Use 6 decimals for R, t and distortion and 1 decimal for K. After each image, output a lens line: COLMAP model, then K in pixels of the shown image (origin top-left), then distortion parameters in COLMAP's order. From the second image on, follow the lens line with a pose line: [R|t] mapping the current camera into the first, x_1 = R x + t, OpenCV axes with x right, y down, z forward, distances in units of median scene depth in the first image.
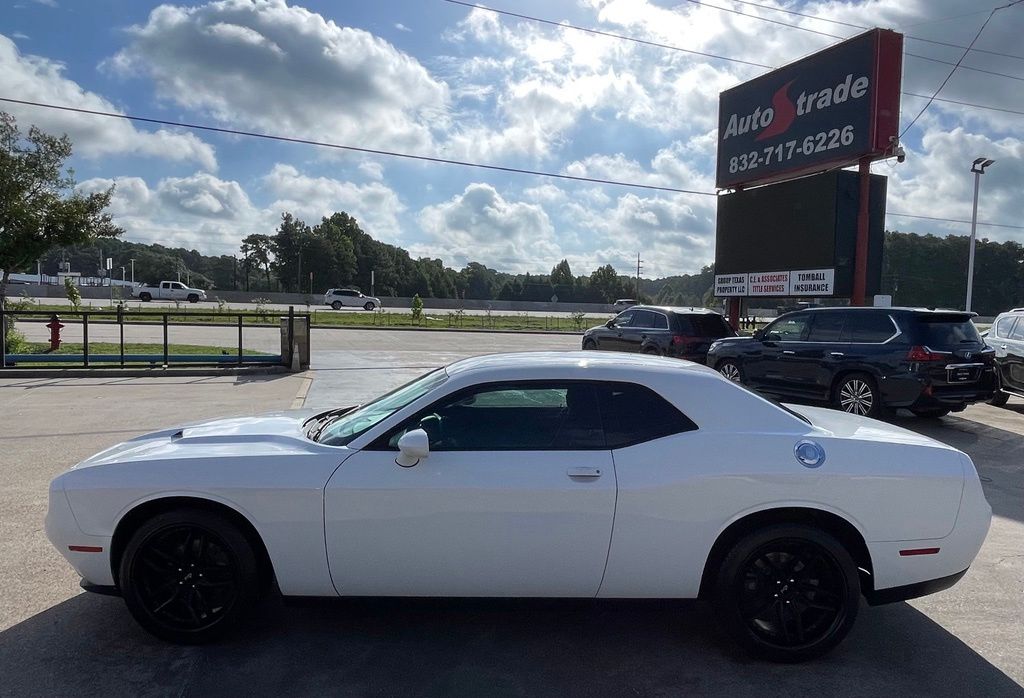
lens RADIAL K [[697.4, 0, 512.0], [0, 697.4, 349.0], [0, 0, 1]] dist [-0.020232, -0.000990]
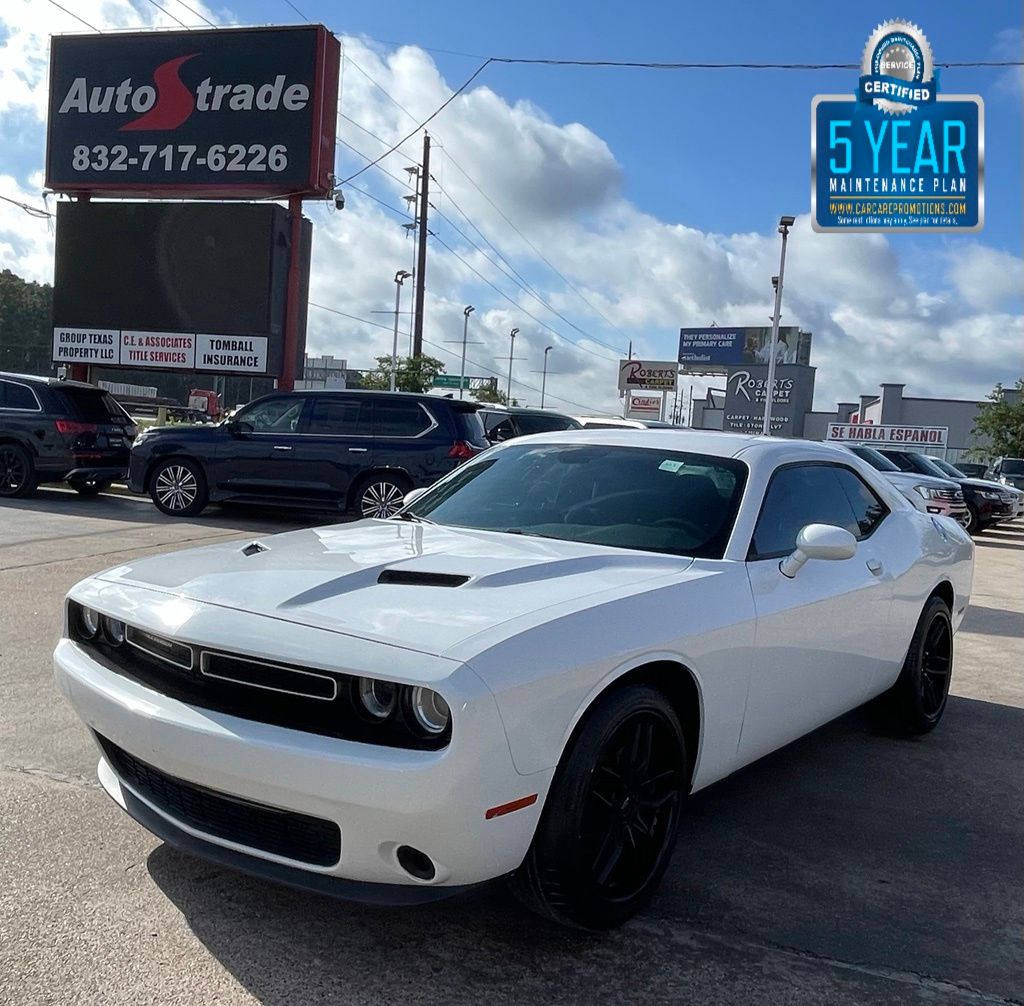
lens RADIAL K [[1022.4, 0, 512.0], [0, 1022.4, 503.0], [0, 0, 1]] dist [0.021993, -0.038389]
pose [[0.609890, -0.033135, 0.791793, -0.225542], [-0.006266, 0.998893, 0.046628, 0.008135], [-0.792461, -0.033399, 0.609007, 0.108149]]
